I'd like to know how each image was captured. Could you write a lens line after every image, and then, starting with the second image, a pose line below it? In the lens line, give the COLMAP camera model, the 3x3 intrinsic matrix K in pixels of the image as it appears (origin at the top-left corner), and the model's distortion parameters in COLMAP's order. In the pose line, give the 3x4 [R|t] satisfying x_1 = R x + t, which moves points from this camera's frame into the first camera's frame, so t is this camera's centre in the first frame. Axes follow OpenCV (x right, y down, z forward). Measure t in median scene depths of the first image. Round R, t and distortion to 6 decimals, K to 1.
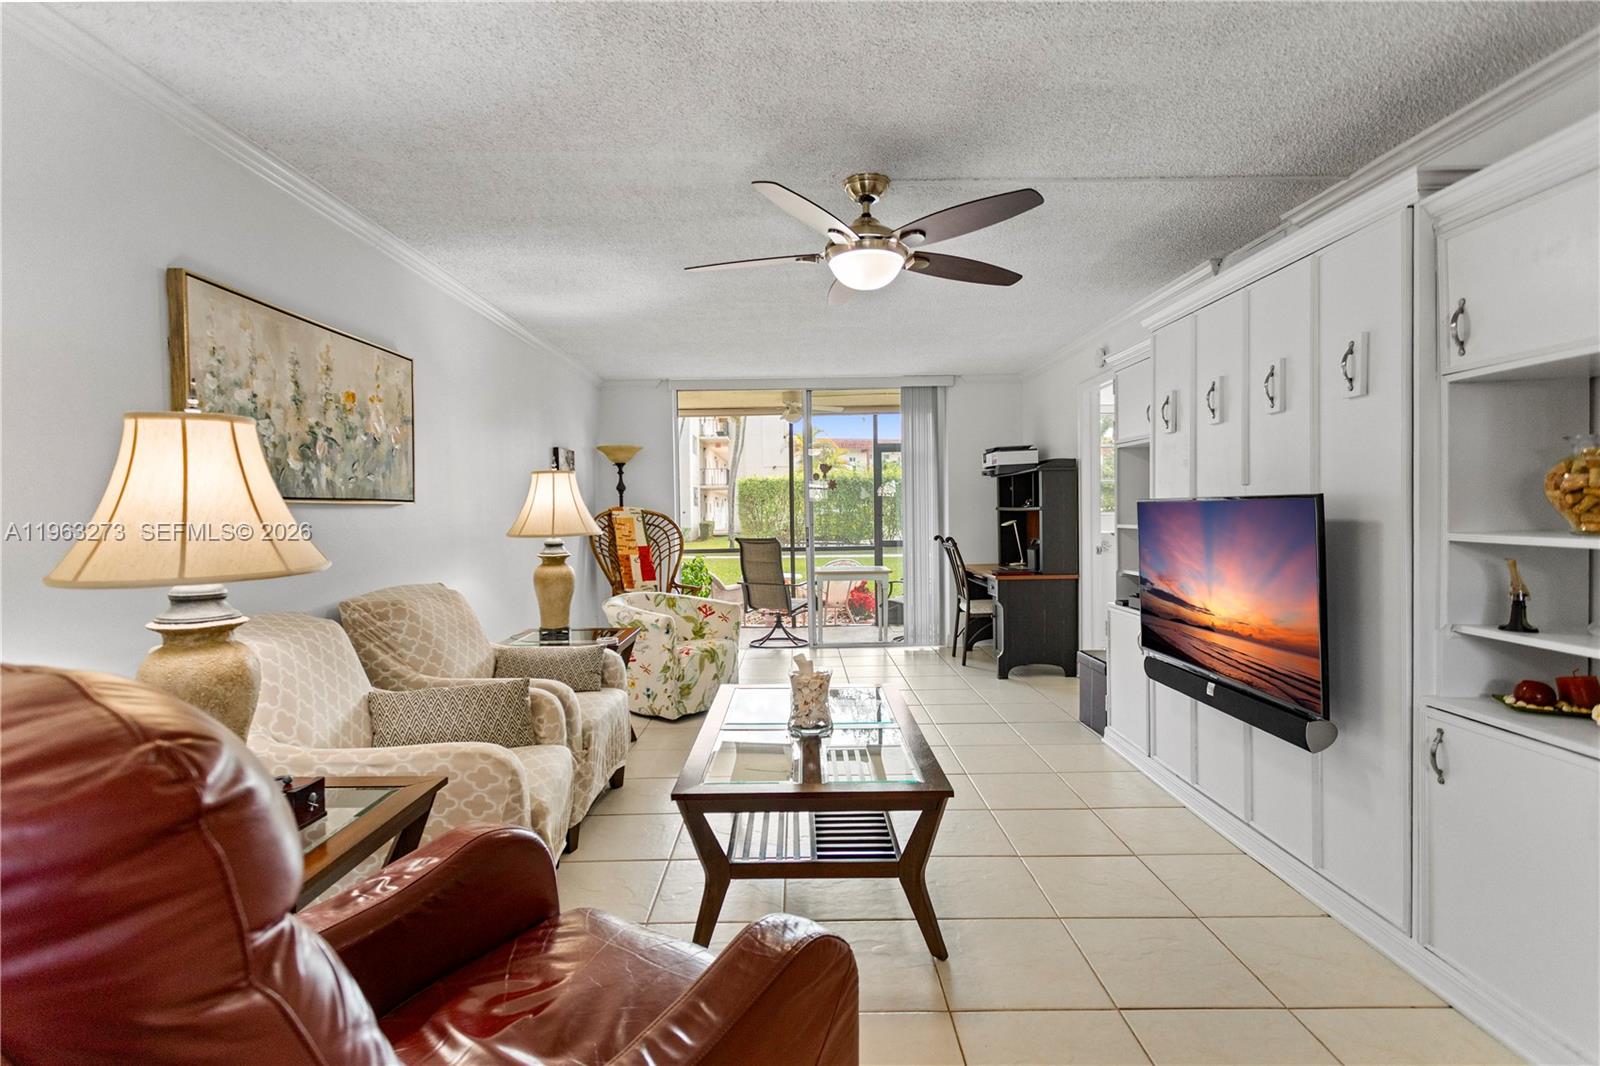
lens RADIAL K [[759.7, 0, 793.1], [0, 759.7, 521.7], [0, 0, 1]] dist [0.002867, 0.000489]
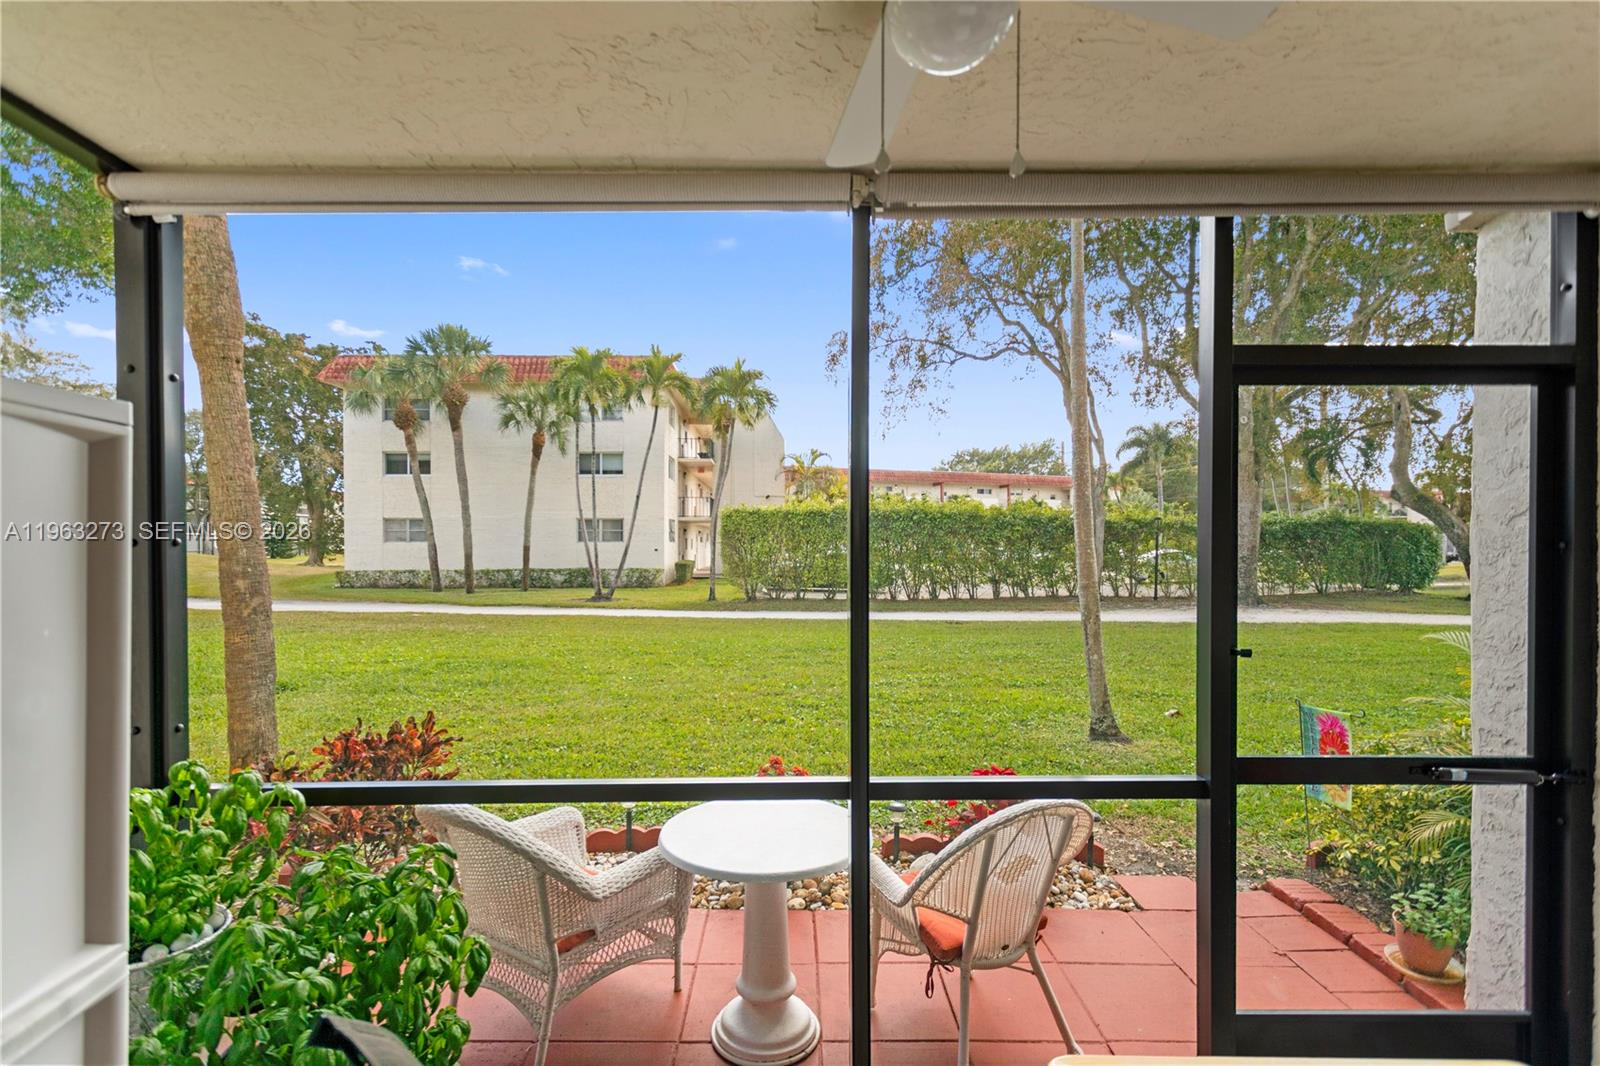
lens RADIAL K [[781.2, 0, 786.9], [0, 781.2, 531.5], [0, 0, 1]] dist [0.002599, 0.000800]
pose [[0.999882, 0.015228, 0.002249, -0.035414], [-0.015152, 0.999406, -0.030949, -0.051391], [-0.002718, 0.030912, 0.999518, 1.049920]]
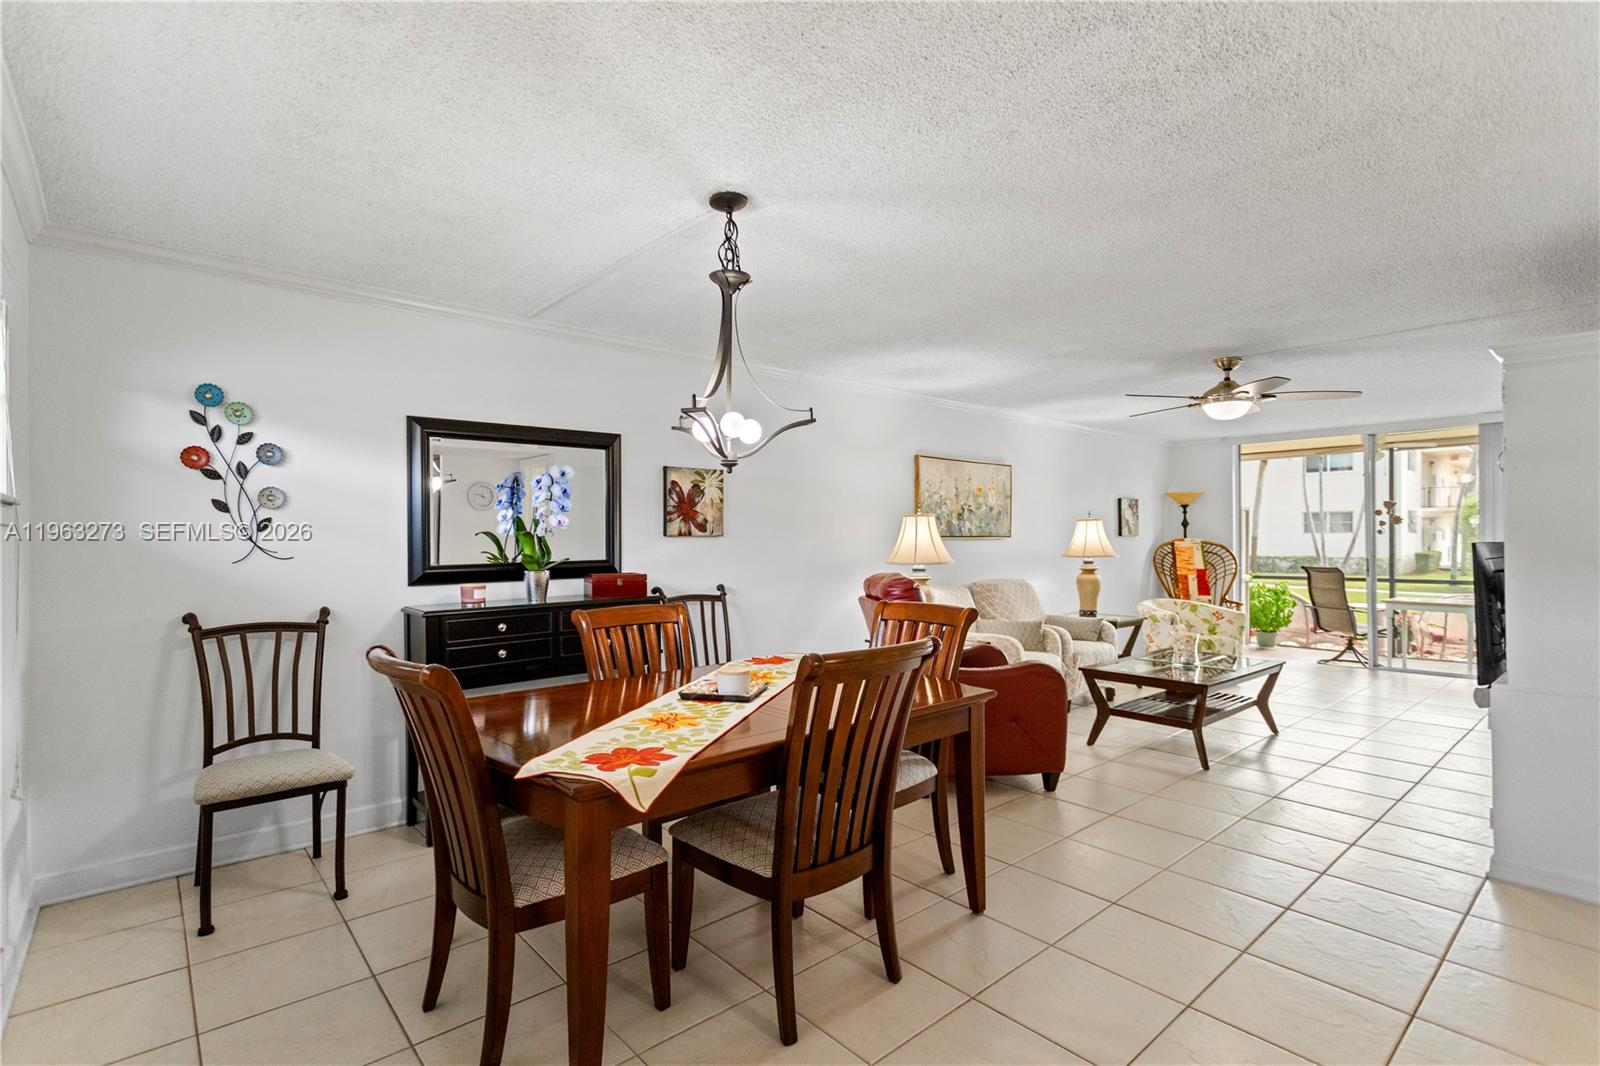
lens RADIAL K [[755.2, 0, 796.9], [0, 755.2, 538.3], [0, 0, 1]] dist [0.003391, -0.000436]
pose [[0.662849, 0.014449, -0.748613, 0.317838], [-0.020844, 0.999782, 0.000840, -0.006679], [0.748463, 0.015047, 0.663006, -0.378847]]
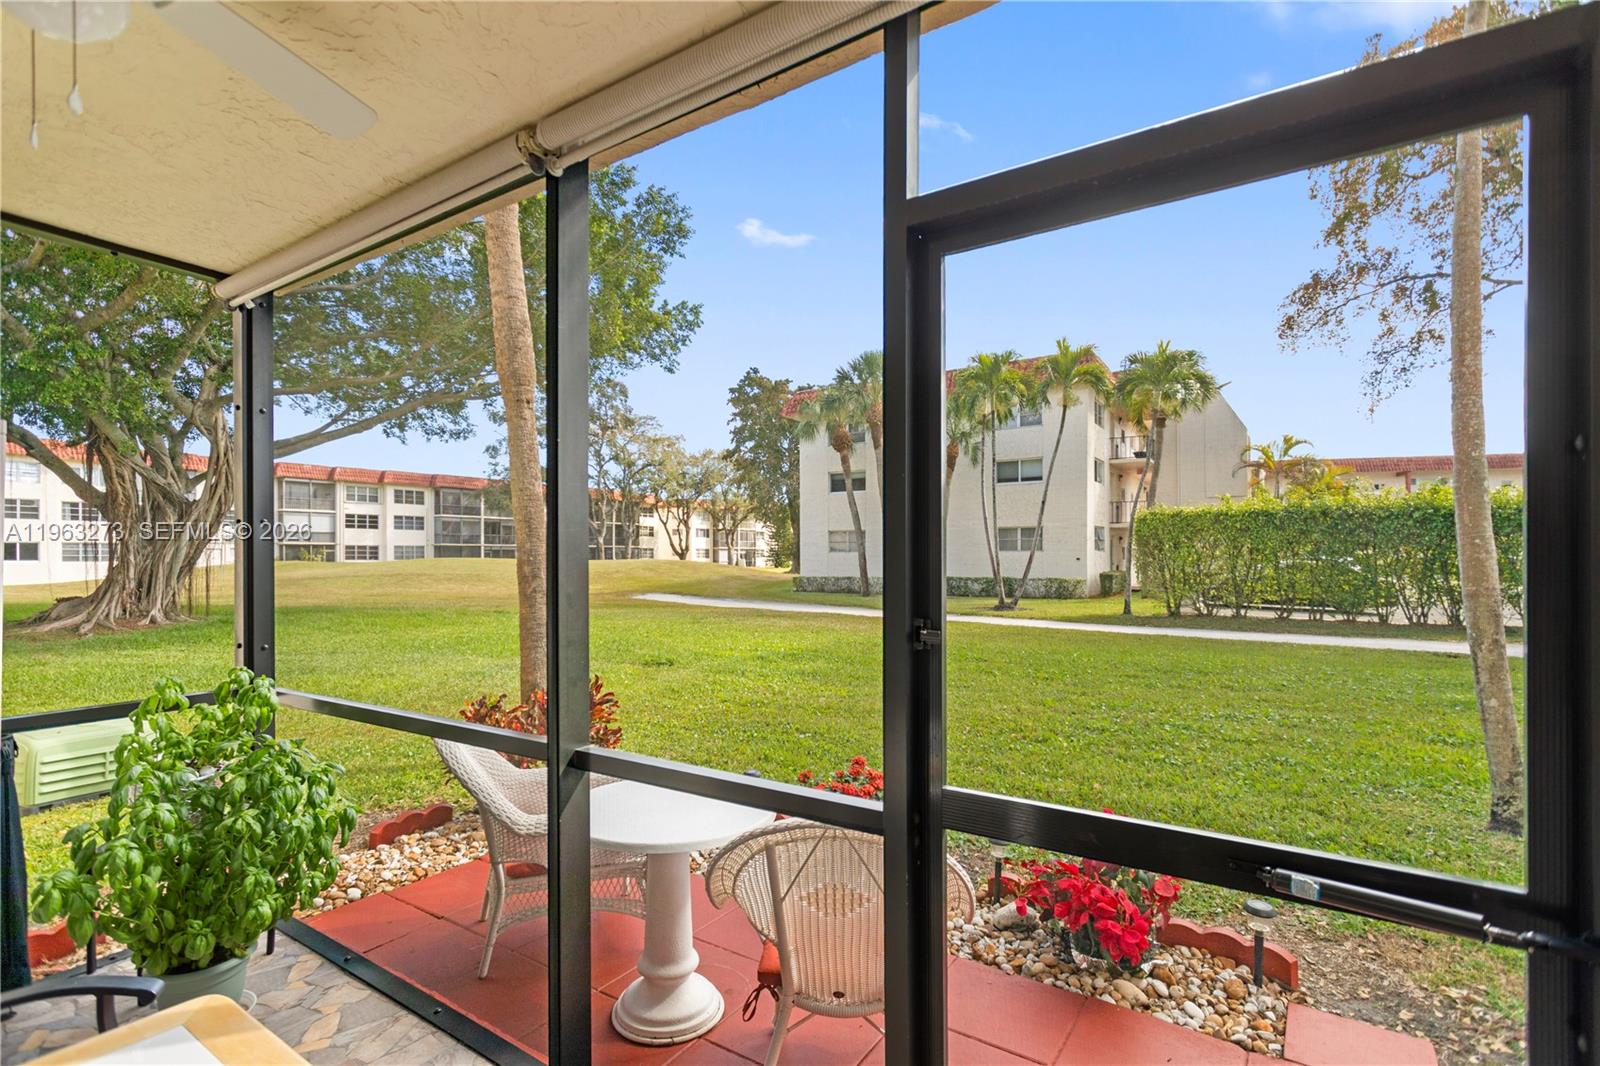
lens RADIAL K [[777.7, 0, 770.9], [0, 777.7, 534.9], [0, 0, 1]] dist [0.004751, 0.000699]
pose [[0.821131, -0.002070, -0.570736, 0.312221], [-0.019997, 0.999275, -0.032394, -0.031598], [0.570390, 0.038012, 0.820494, 1.189753]]
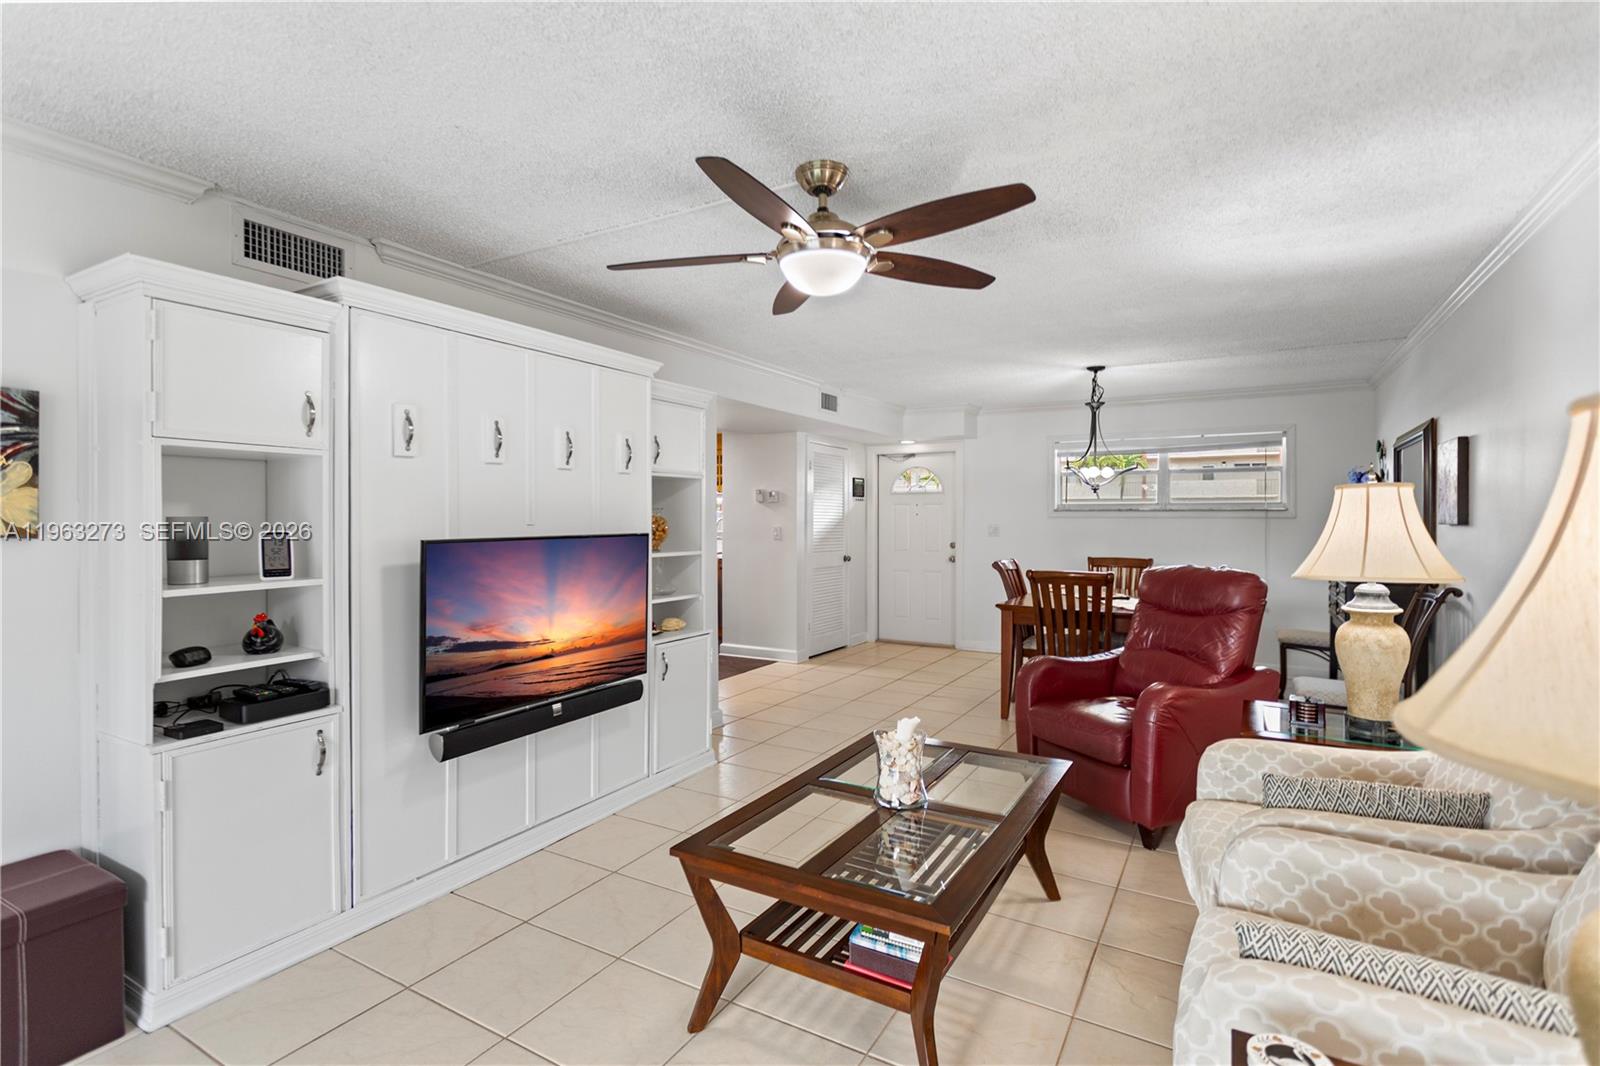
lens RADIAL K [[781.2, 0, 786.9], [0, 781.2, 531.5], [0, 0, 1]] dist [0.002599, 0.000800]
pose [[-0.864047, 0.006483, 0.503370, -0.133162], [0.021306, 0.999492, 0.023700, -0.024983], [-0.502960, 0.031203, -0.863746, 0.767537]]
